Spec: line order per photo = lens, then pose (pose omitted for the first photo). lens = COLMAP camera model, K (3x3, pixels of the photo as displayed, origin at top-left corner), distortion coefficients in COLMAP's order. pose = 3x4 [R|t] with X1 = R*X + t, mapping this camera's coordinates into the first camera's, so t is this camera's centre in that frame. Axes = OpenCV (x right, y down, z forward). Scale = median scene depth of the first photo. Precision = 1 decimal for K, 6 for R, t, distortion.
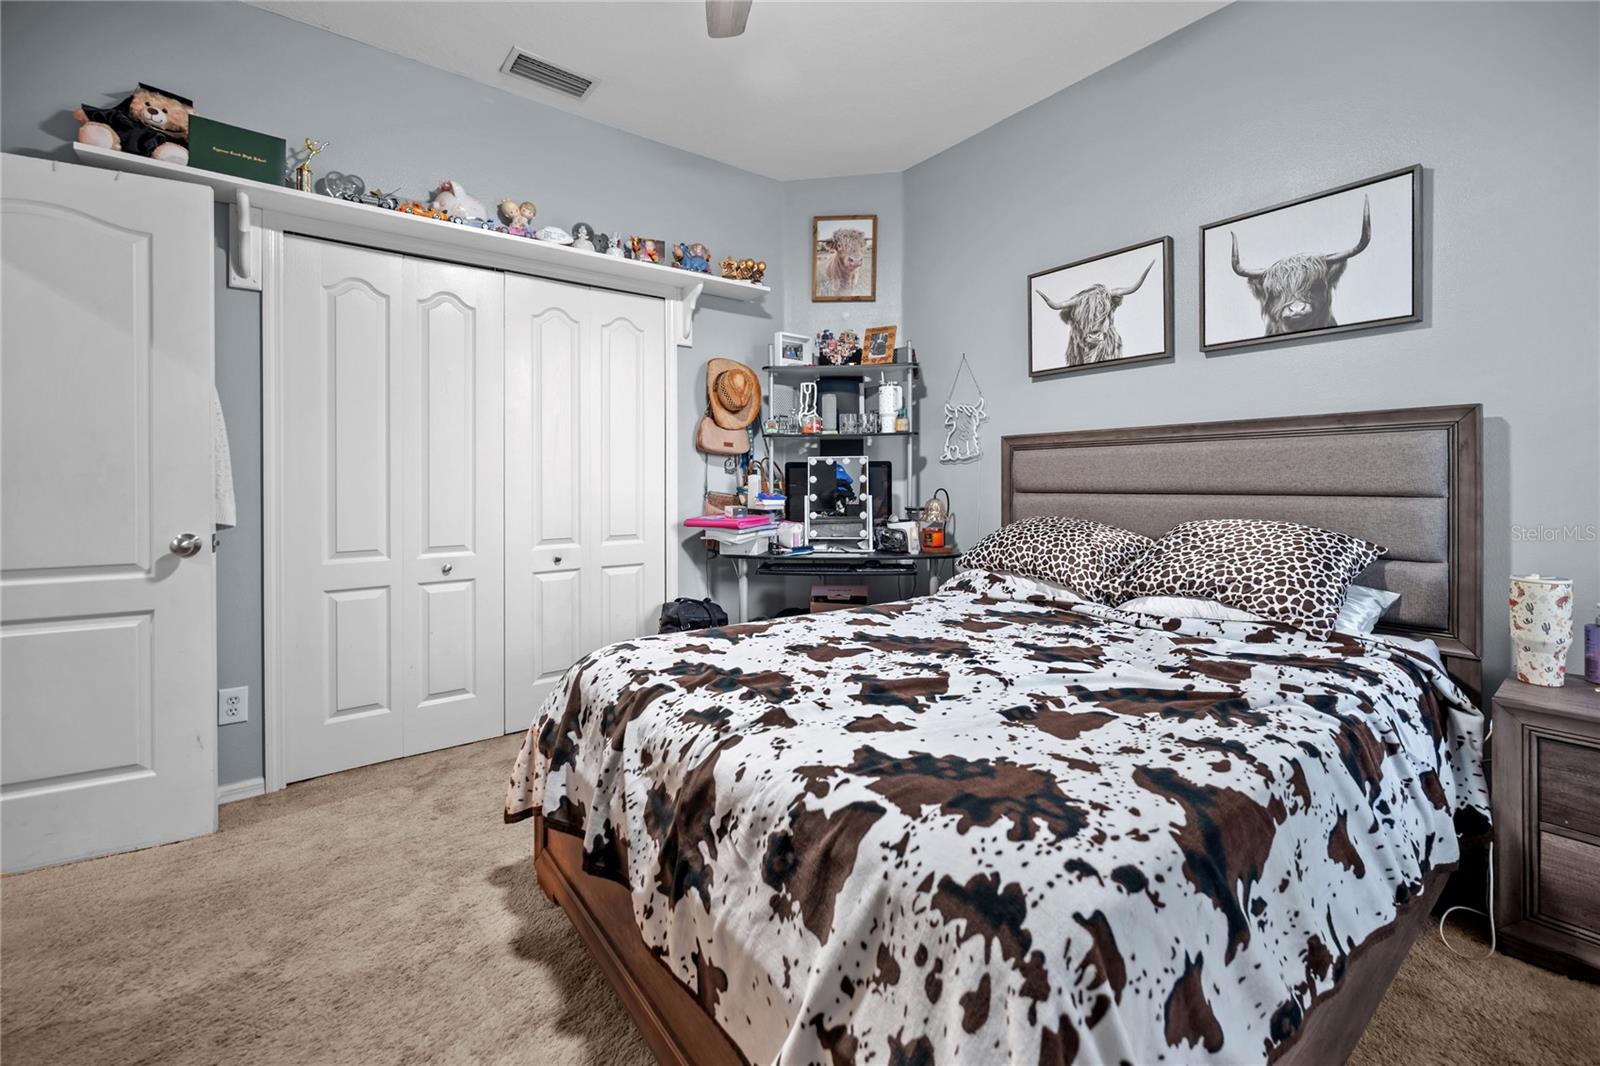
lens RADIAL K [[654.7, 0, 804.5], [0, 654.7, 477.6], [0, 0, 1]] dist [-0.000713, -0.000145]
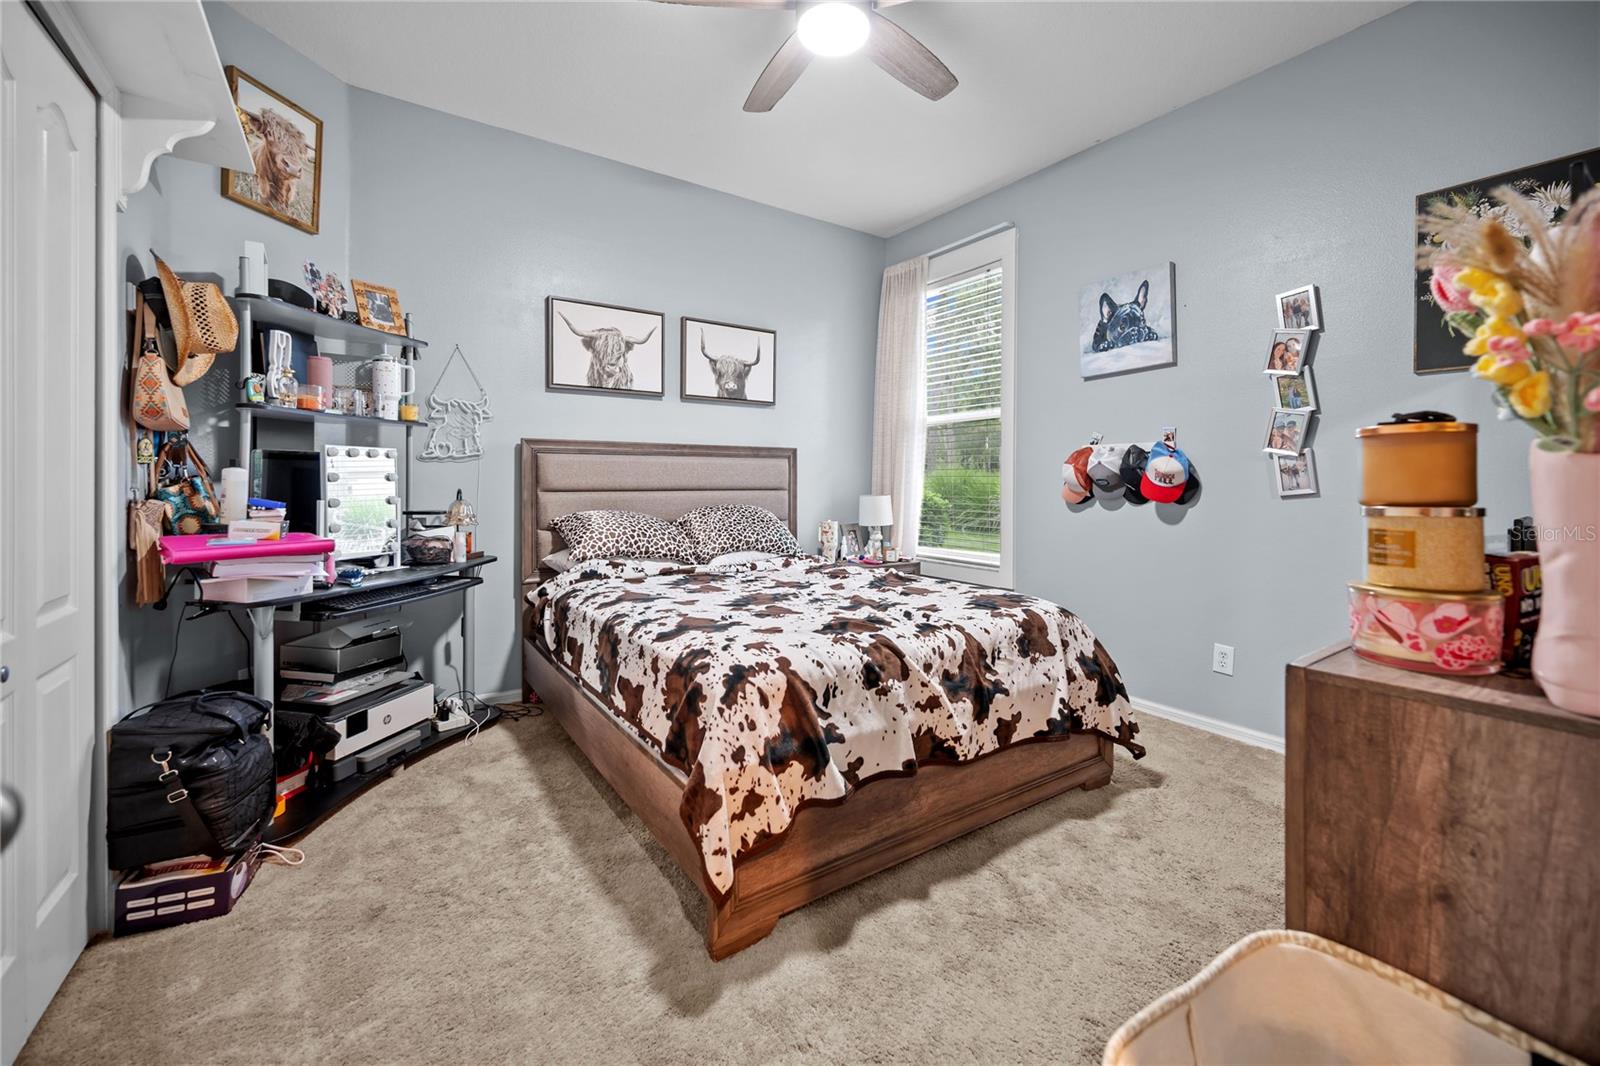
lens RADIAL K [[654.7, 0, 804.5], [0, 654.7, 477.6], [0, 0, 1]] dist [-0.000713, -0.000145]
pose [[0.063901, 0.012956, 0.997872, -0.903116], [-0.008364, 0.999888, -0.012447, 0.011286], [-0.997921, -0.007551, 0.064002, 0.616684]]
